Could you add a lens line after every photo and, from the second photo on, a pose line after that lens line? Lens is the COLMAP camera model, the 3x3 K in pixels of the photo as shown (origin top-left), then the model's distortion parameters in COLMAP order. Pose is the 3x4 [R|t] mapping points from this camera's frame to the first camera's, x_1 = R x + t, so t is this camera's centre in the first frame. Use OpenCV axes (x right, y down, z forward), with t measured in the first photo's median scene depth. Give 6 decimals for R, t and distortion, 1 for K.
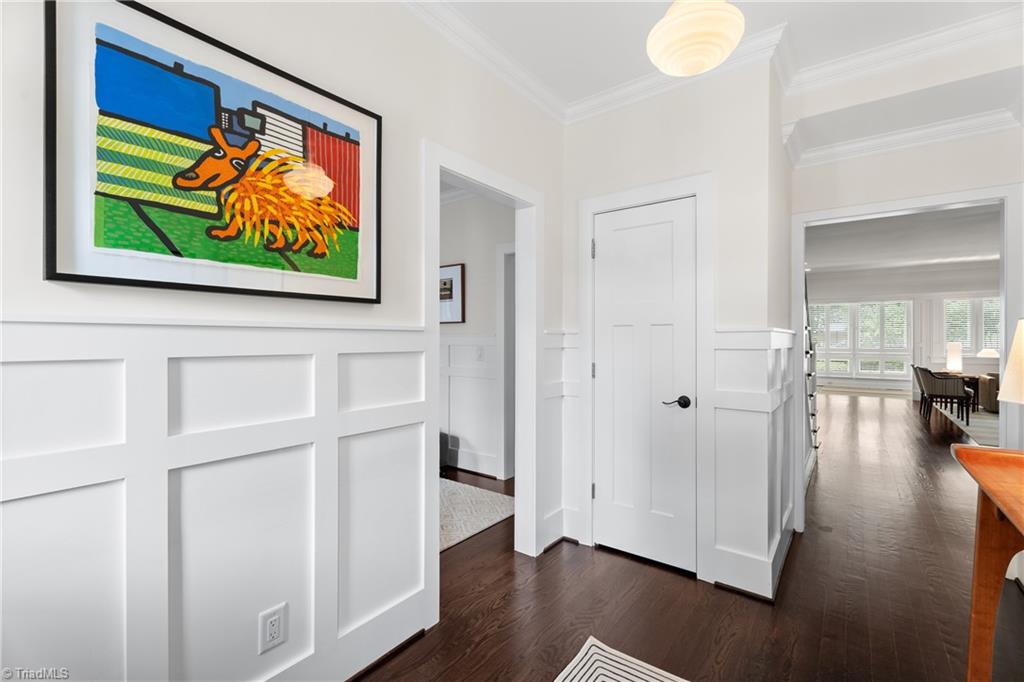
lens RADIAL K [[454.0, 0, 510.0], [0, 454.0, 340.0], [0, 0, 1]] dist [0.001069, -0.000188]
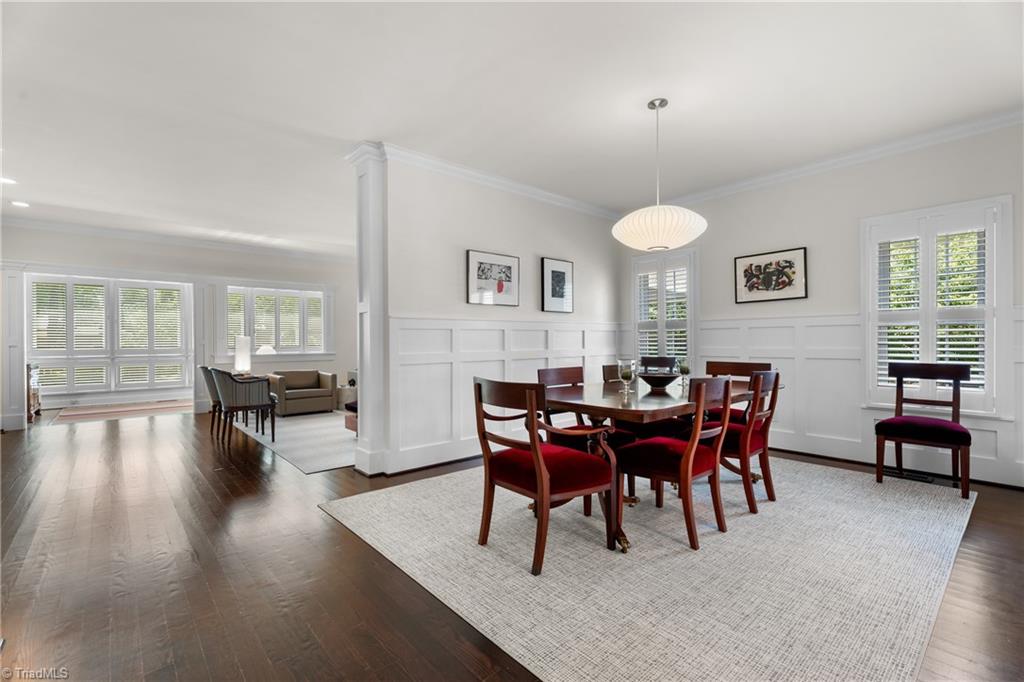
lens RADIAL K [[452.9, 0, 512.0], [0, 452.9, 341.0], [0, 0, 1]] dist [0.001097, 0.000024]
pose [[0.195117, 0.008840, 0.980740, 0.479242], [0.001548, 0.999955, -0.009321, 0.037802], [-0.980779, 0.003337, 0.195094, 0.649562]]
